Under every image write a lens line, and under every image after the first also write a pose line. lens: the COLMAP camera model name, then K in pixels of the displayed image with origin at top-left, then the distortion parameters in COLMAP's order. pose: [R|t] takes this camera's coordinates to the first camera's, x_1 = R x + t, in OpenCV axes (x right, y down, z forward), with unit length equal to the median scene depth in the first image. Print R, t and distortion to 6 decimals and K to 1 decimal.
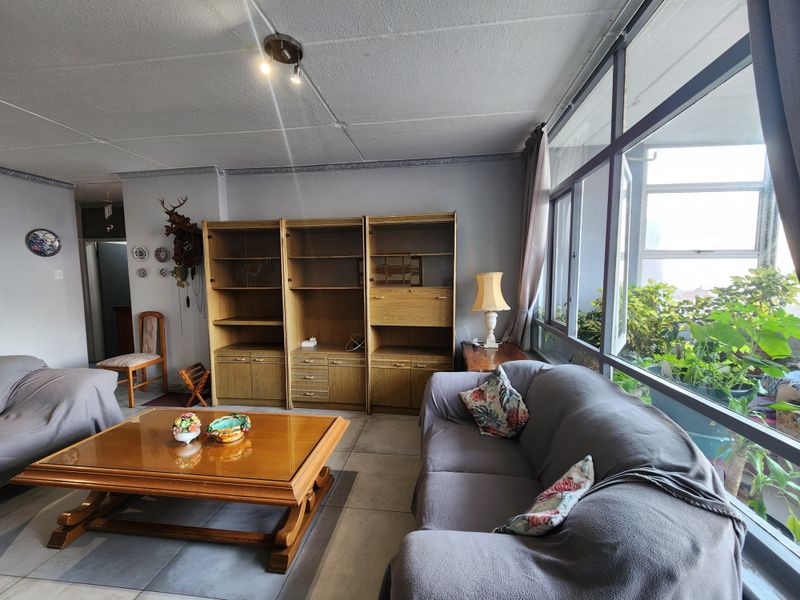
lens RADIAL K [[326.0, 0, 400.1], [0, 326.0, 304.7], [0, 0, 1]] dist [0.006899, -0.002932]
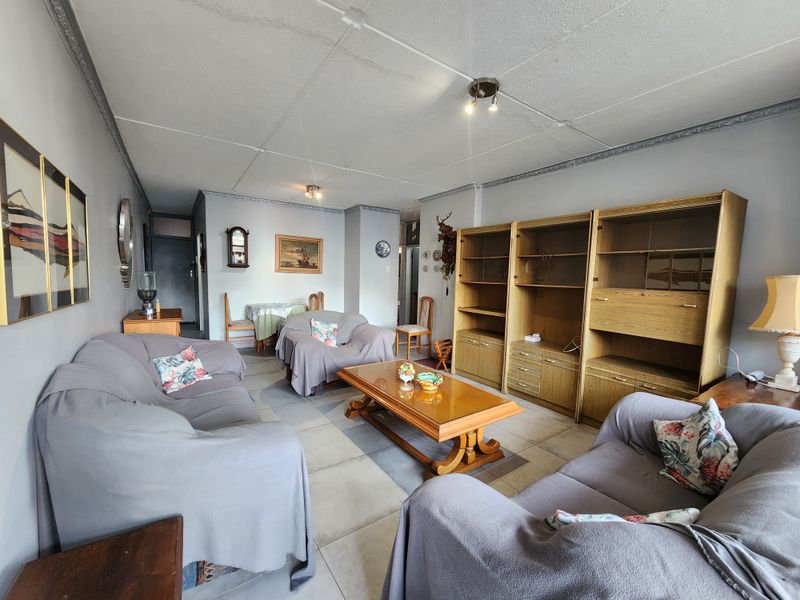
lens RADIAL K [[326.0, 0, 400.1], [0, 326.0, 304.7], [0, 0, 1]] dist [0.006899, -0.002932]
pose [[0.668749, 0.095456, -0.737335, 0.218123], [-0.093027, 0.994673, 0.044398, 0.004403], [0.737646, 0.038900, 0.674066, -0.018450]]
